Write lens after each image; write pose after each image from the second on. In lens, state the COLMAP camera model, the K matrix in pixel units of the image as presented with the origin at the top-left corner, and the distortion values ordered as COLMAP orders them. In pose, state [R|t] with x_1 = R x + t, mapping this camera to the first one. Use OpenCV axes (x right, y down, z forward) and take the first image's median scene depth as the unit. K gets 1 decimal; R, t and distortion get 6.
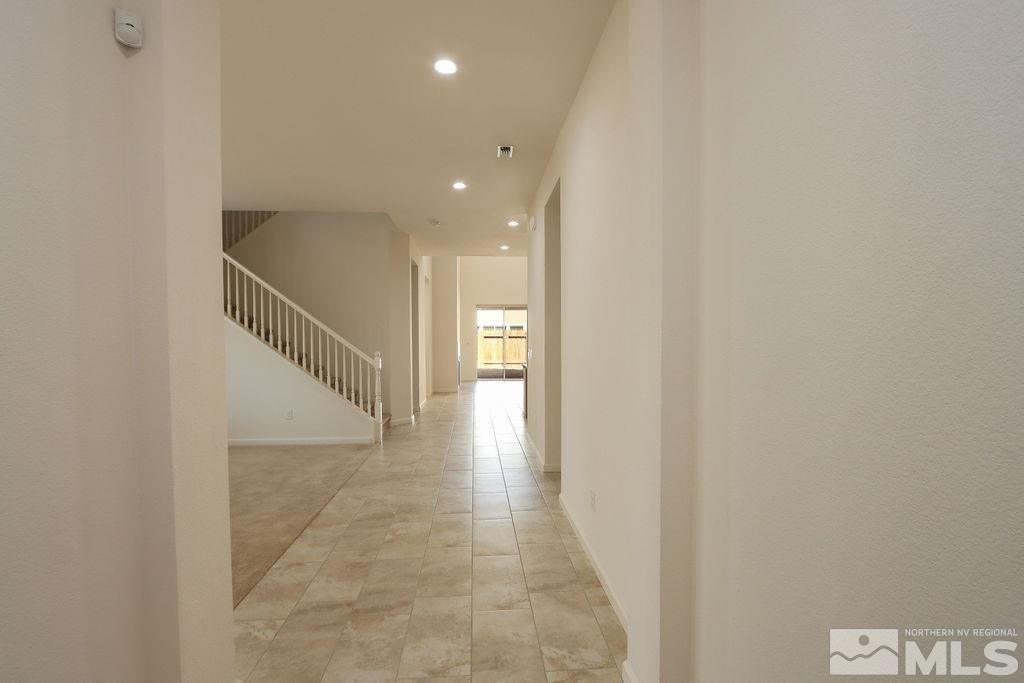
lens RADIAL K [[476.3, 0, 515.4], [0, 476.3, 334.9], [0, 0, 1]] dist [-0.015272, 0.000579]
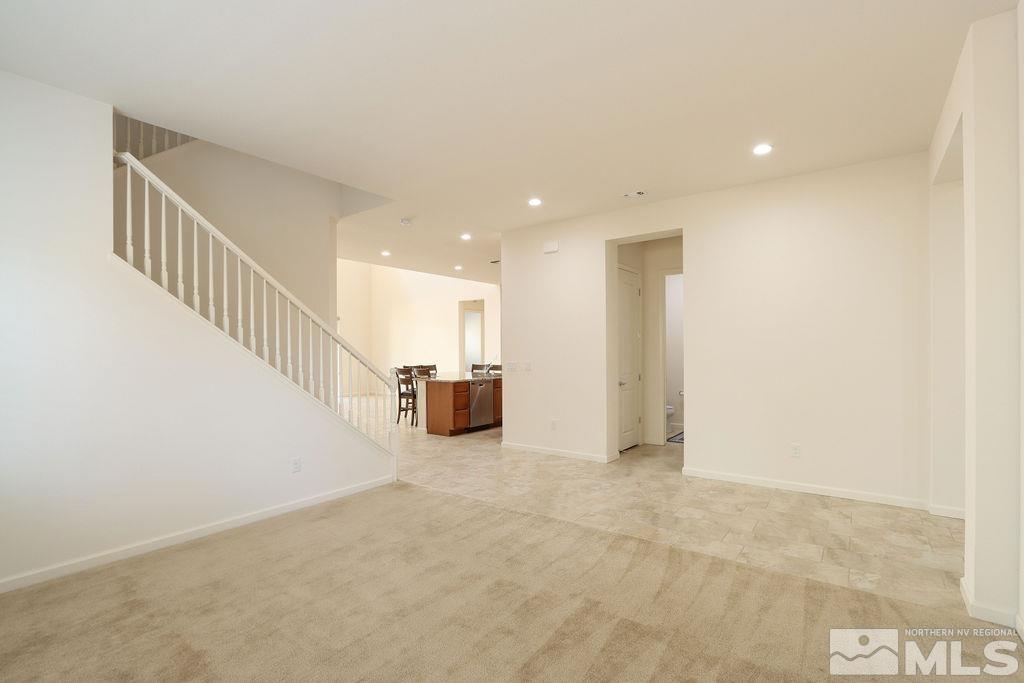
lens RADIAL K [[473.8, 0, 517.7], [0, 473.8, 351.7], [0, 0, 1]] dist [-0.018268, 0.001074]
pose [[0.649188, -0.001492, 0.760627, -1.517482], [0.002440, 0.999997, -0.000121, 0.024320], [-0.760624, 0.001935, 0.649189, 0.661962]]
